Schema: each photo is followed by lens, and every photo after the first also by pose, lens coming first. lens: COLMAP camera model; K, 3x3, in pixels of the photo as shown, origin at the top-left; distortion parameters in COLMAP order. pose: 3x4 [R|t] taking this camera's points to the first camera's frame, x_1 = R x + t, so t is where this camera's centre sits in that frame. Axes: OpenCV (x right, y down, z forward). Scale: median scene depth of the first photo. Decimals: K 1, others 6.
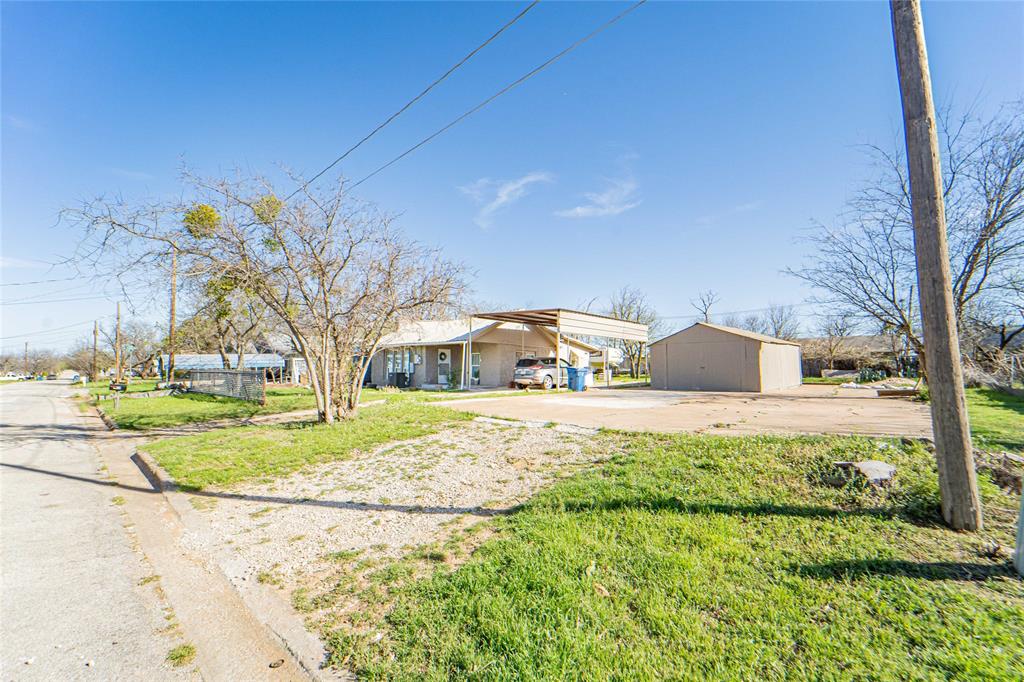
lens RADIAL K [[438.4, 0, 504.8], [0, 438.4, 344.0], [0, 0, 1]] dist [-0.016370, -0.000116]
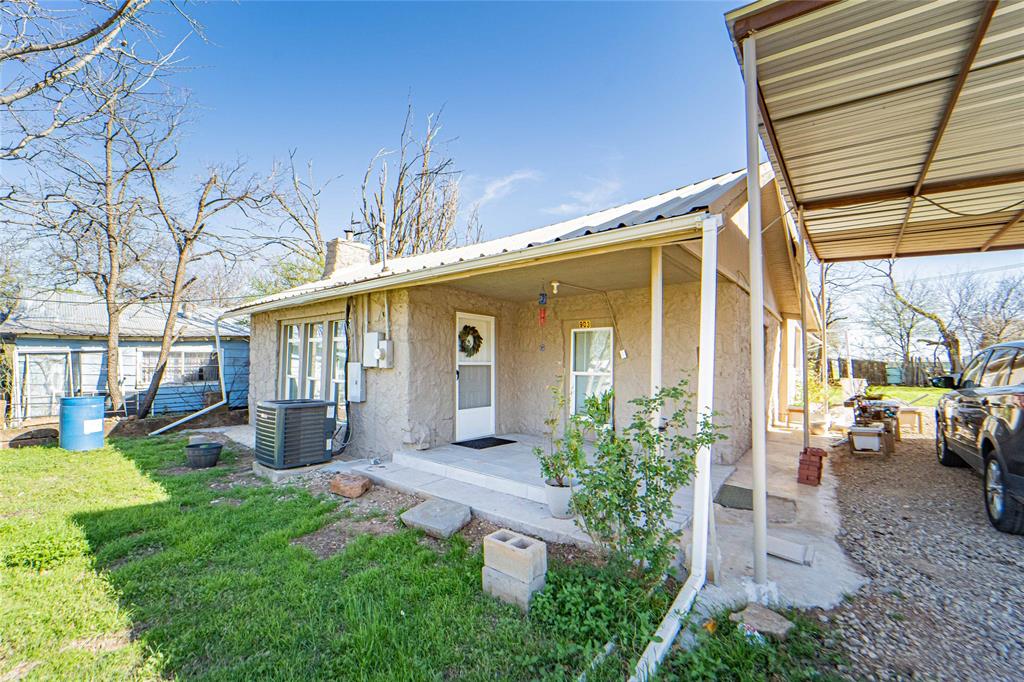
lens RADIAL K [[419.4, 0, 514.5], [0, 419.4, 348.7], [0, 0, 1]] dist [-0.027454, 0.004467]
pose [[0.997121, 0.002482, 0.075782, -0.134983], [-0.004482, 0.999646, 0.026242, 0.027119], [-0.075690, -0.026506, 0.996779, 0.739913]]
